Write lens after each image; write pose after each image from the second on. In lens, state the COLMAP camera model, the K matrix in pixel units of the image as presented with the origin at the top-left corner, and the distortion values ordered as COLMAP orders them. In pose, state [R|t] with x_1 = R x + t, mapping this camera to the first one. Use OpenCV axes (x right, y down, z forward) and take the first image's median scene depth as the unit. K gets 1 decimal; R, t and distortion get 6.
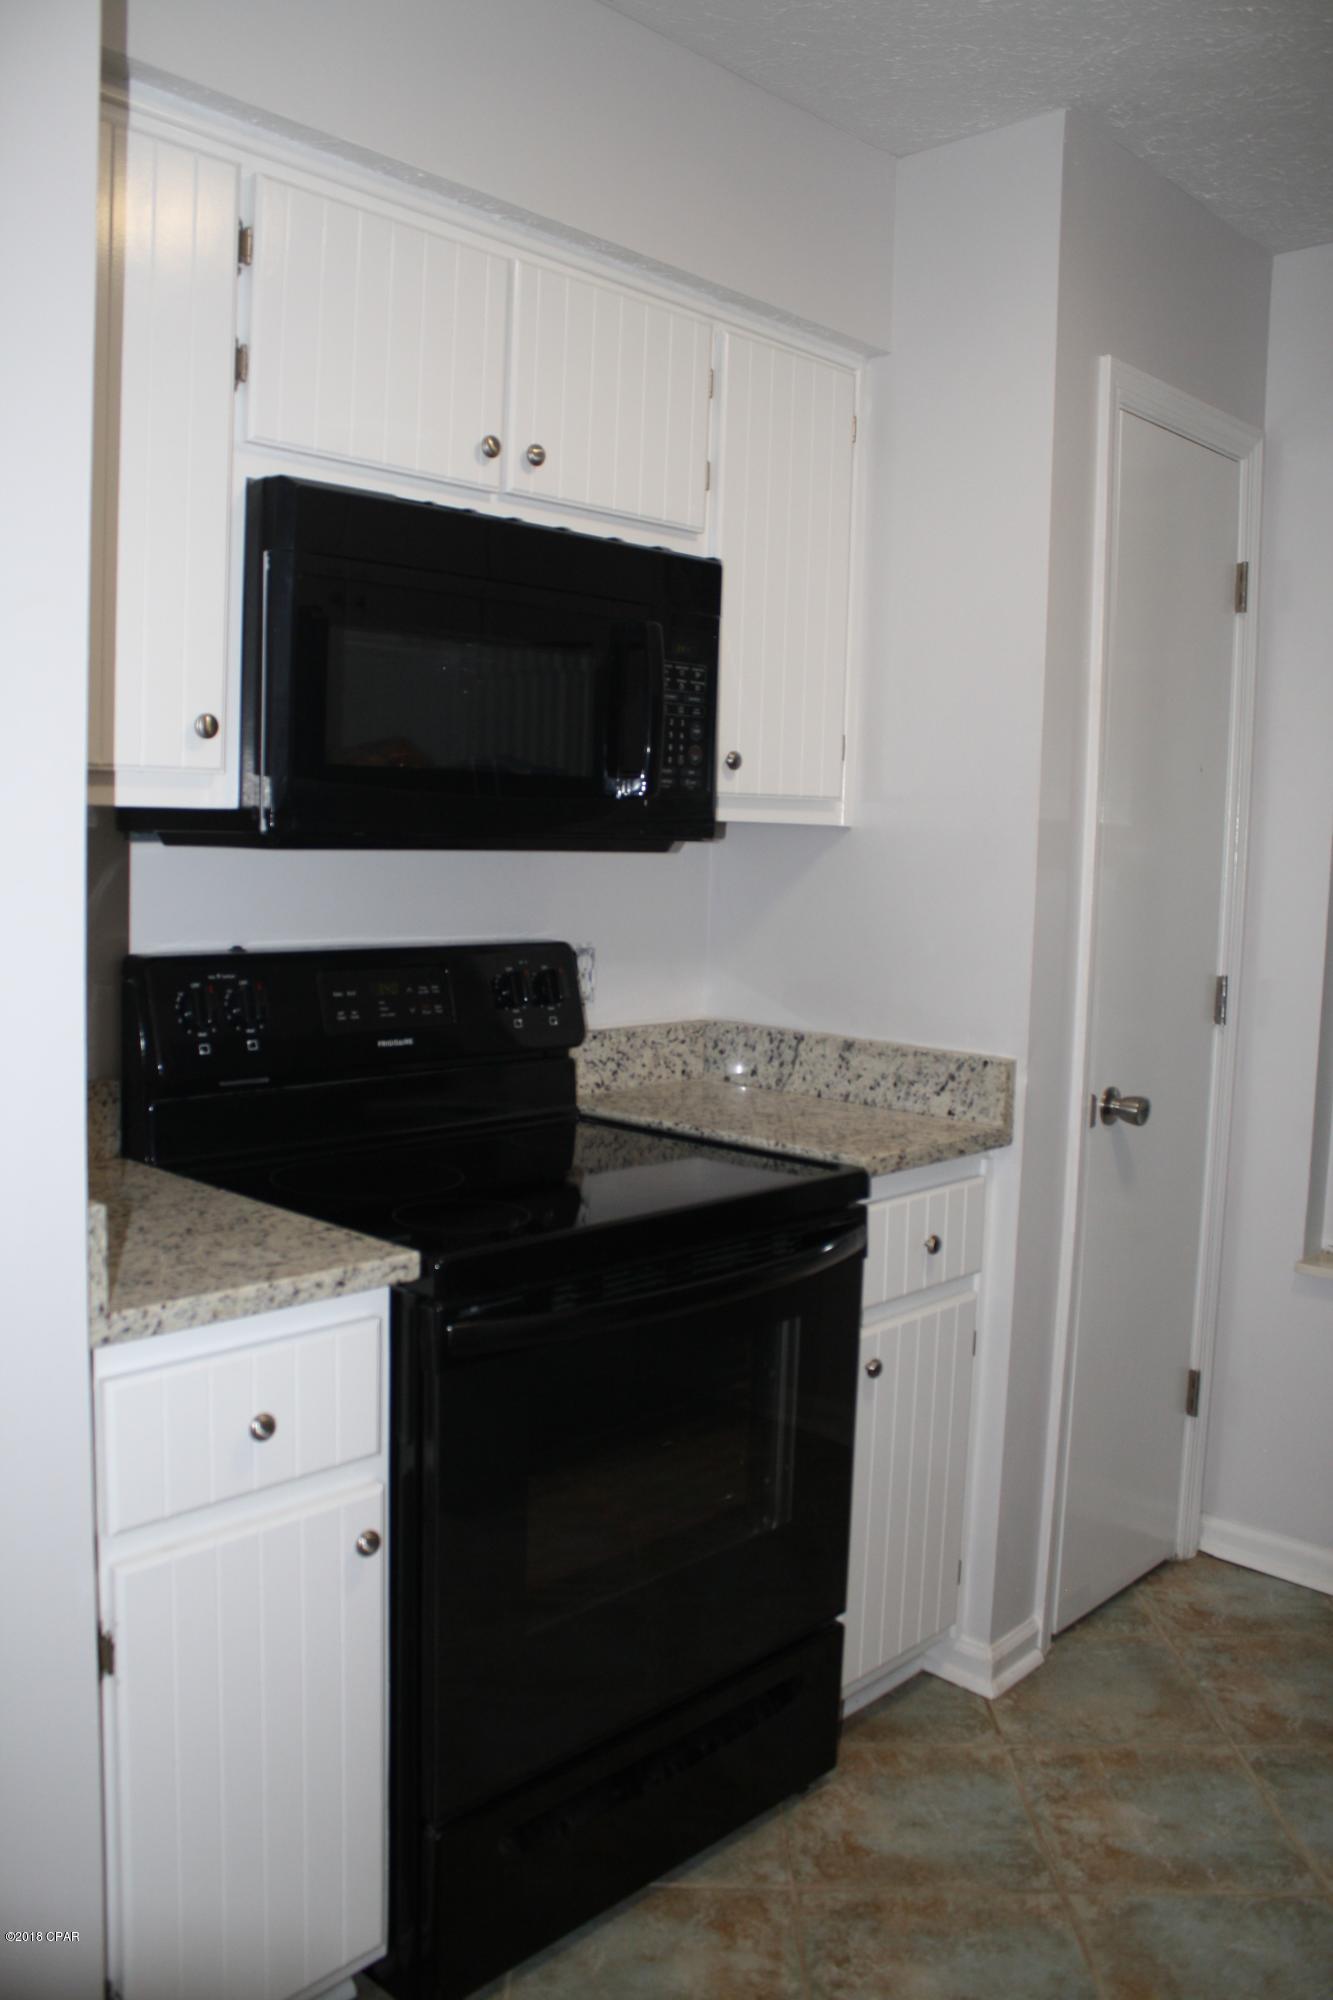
lens RADIAL K [[1671.2, 0, 669.2], [0, 1671.2, 998.0], [0, 0, 1]] dist [-0.158716, 0.137267]
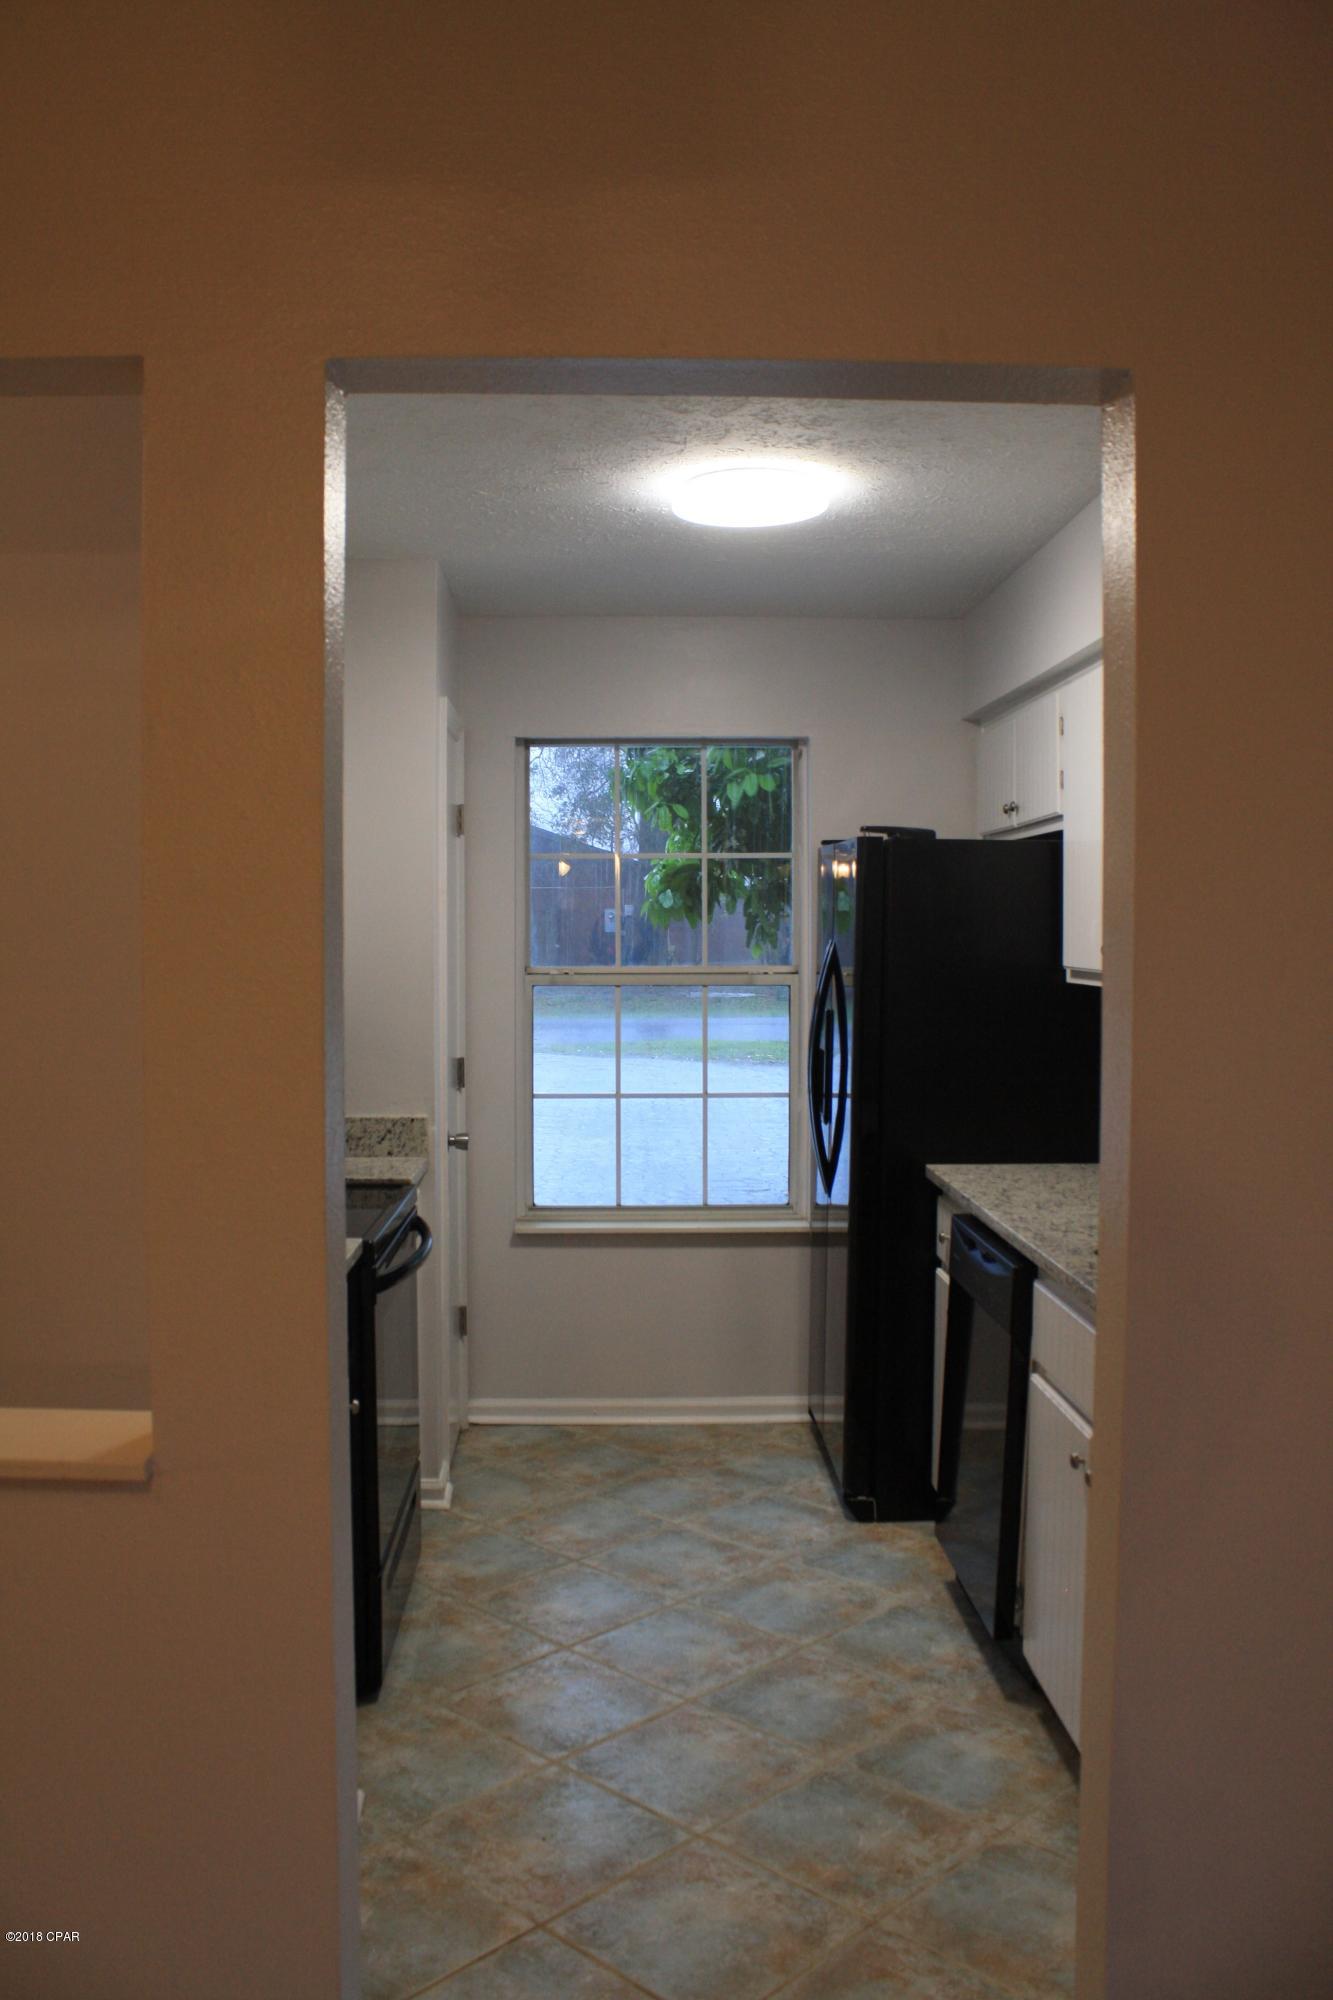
lens RADIAL K [[1671.2, 0, 670.6], [0, 1671.2, 995.8], [0, 0, 1]] dist [-0.158716, 0.137267]
pose [[0.692035, -0.043981, 0.720522, -0.811794], [0.085422, 0.996118, -0.021240, -0.026835], [-0.716791, 0.076248, 0.693106, -0.340857]]
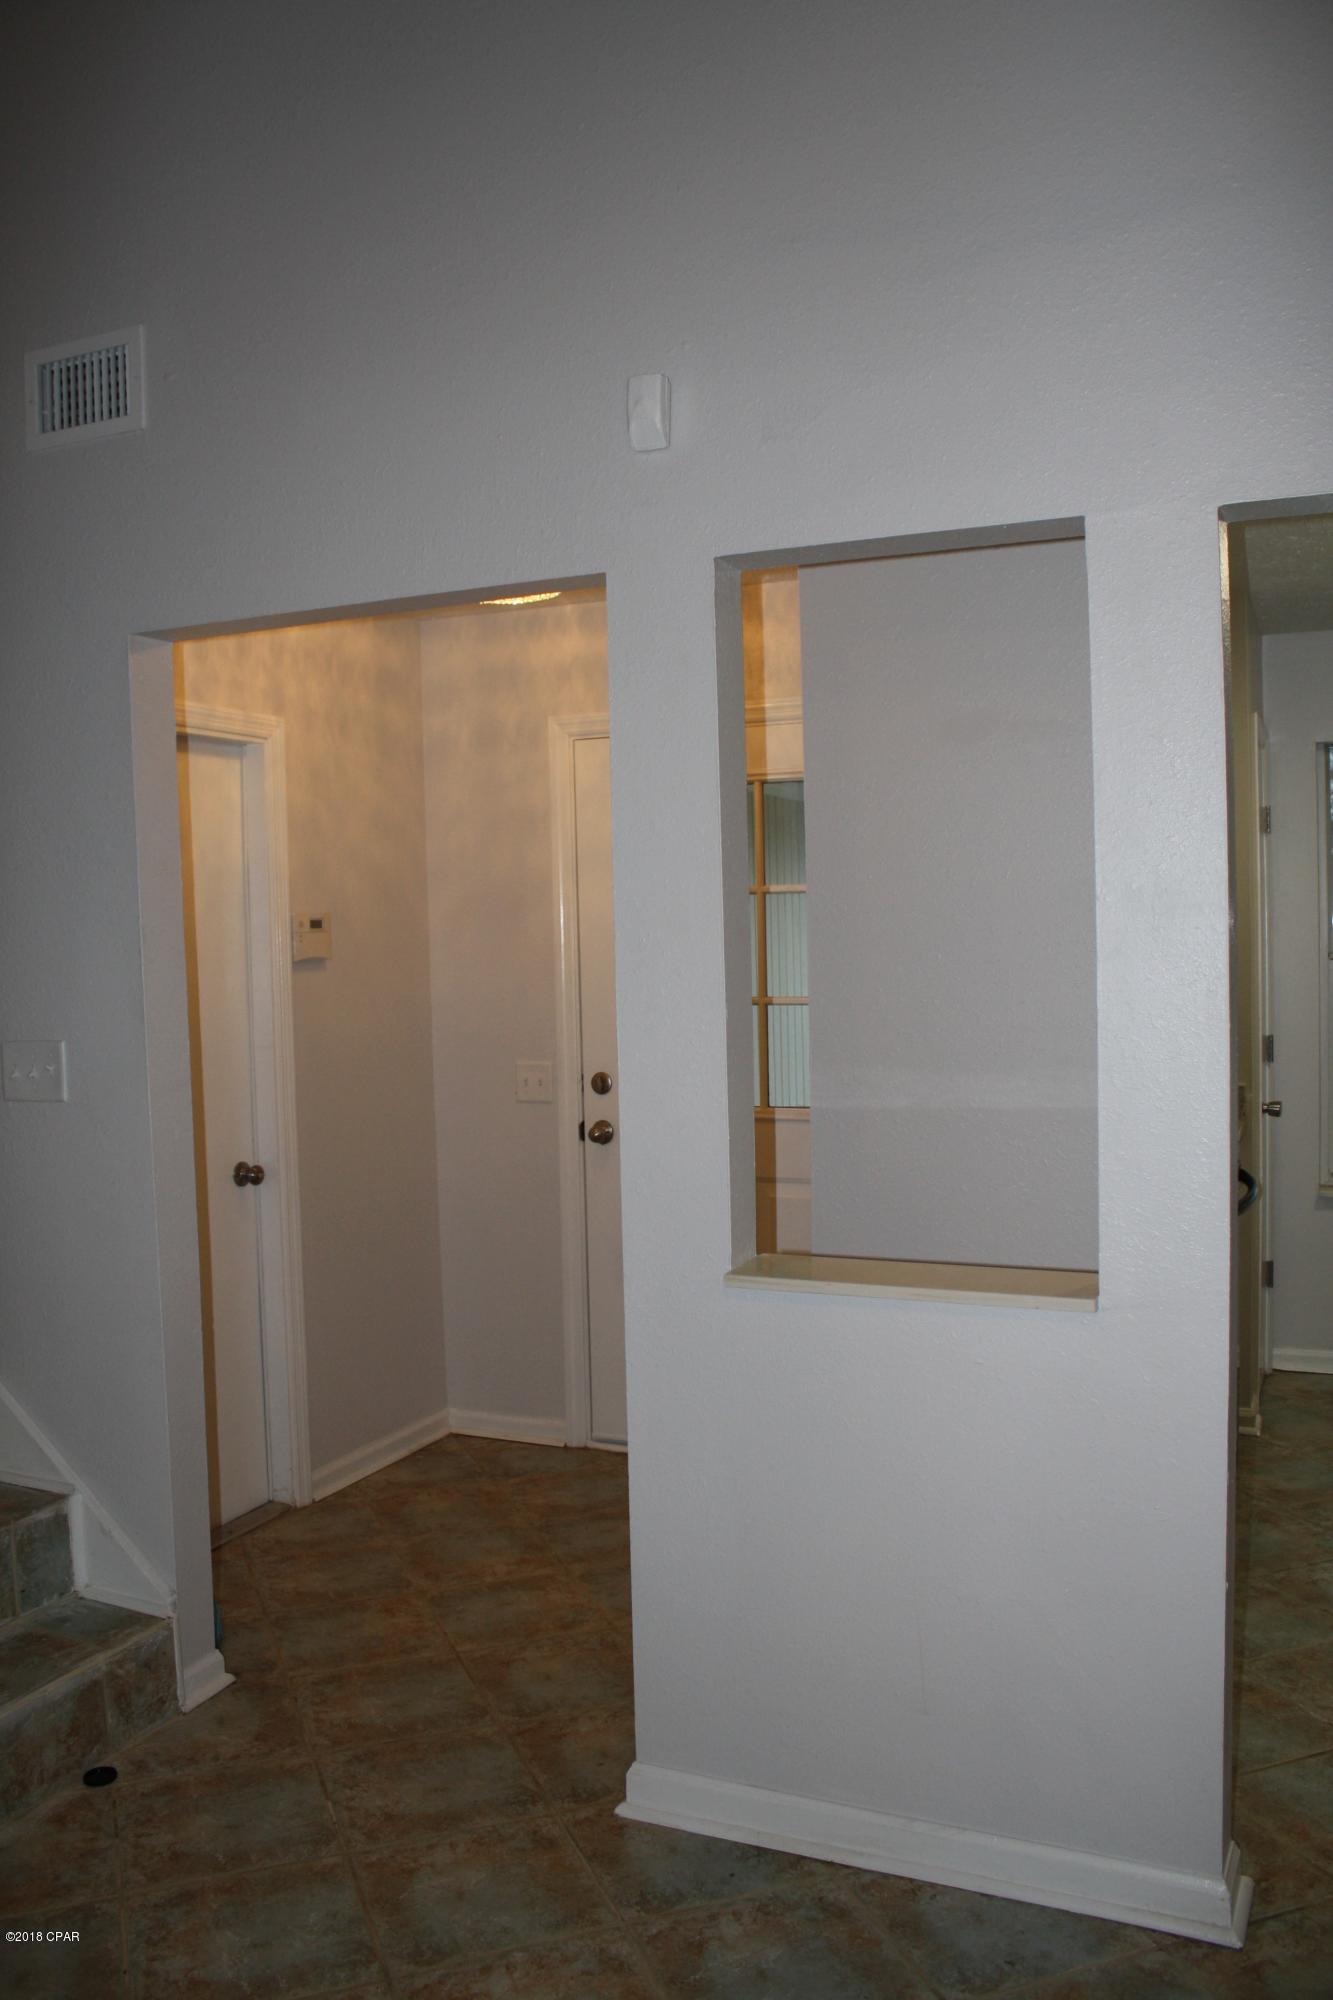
lens RADIAL K [[1671.2, 0, 648.9], [0, 1671.2, 1006.4], [0, 0, 1]] dist [-0.158716, 0.137267]
pose [[0.939507, -0.054418, 0.338180, -1.041452], [0.075363, 0.995946, -0.049107, -0.012120], [-0.334137, 0.071623, 0.939799, -0.527549]]
